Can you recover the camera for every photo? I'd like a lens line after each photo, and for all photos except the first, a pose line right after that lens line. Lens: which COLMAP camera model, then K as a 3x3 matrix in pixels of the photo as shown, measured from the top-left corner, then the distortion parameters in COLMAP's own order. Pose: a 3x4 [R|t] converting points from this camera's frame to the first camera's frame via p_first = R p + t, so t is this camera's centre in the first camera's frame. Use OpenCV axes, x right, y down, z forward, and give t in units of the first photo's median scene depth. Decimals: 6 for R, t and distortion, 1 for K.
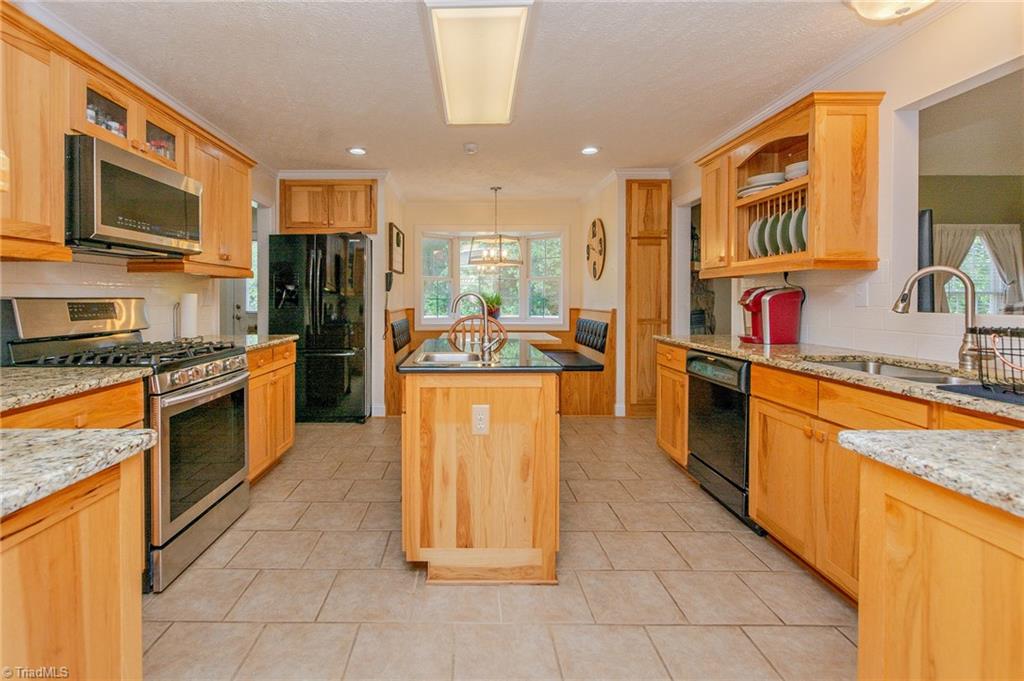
lens RADIAL K [[466.0, 0, 457.3], [0, 466.0, 302.3], [0, 0, 1]] dist [-0.002304, -0.000988]
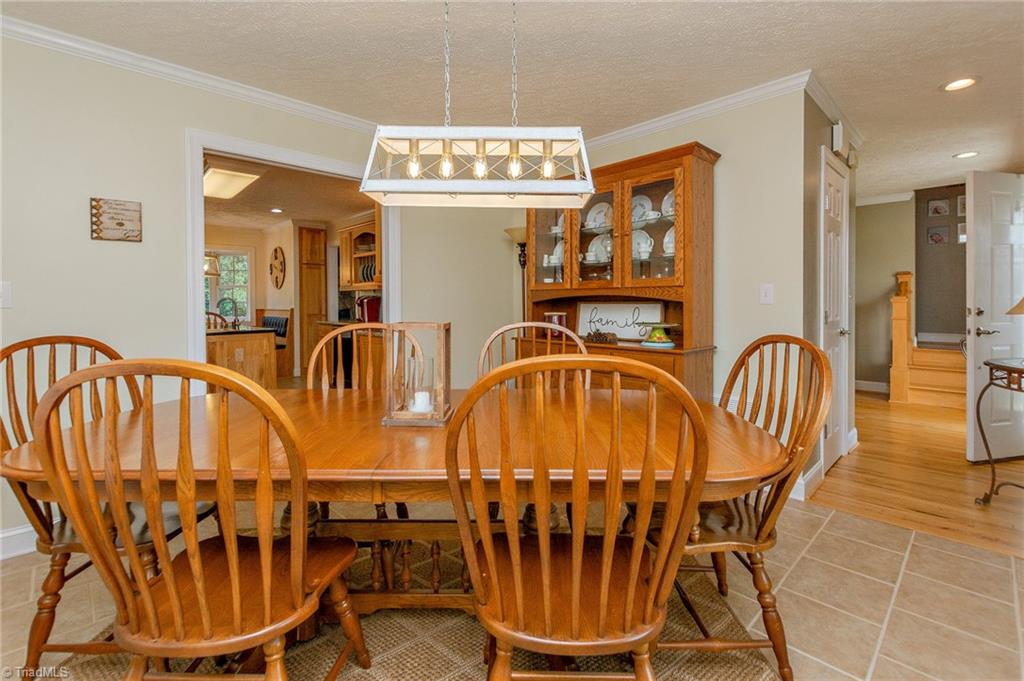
lens RADIAL K [[466.0, 0, 493.7], [0, 466.0, 307.8], [0, 0, 1]] dist [-0.002304, -0.000988]
pose [[0.726670, -0.012654, 0.686870, -0.245277], [0.011232, 0.999916, 0.006538, 0.010095], [-0.686895, 0.002964, 0.726751, -0.601446]]
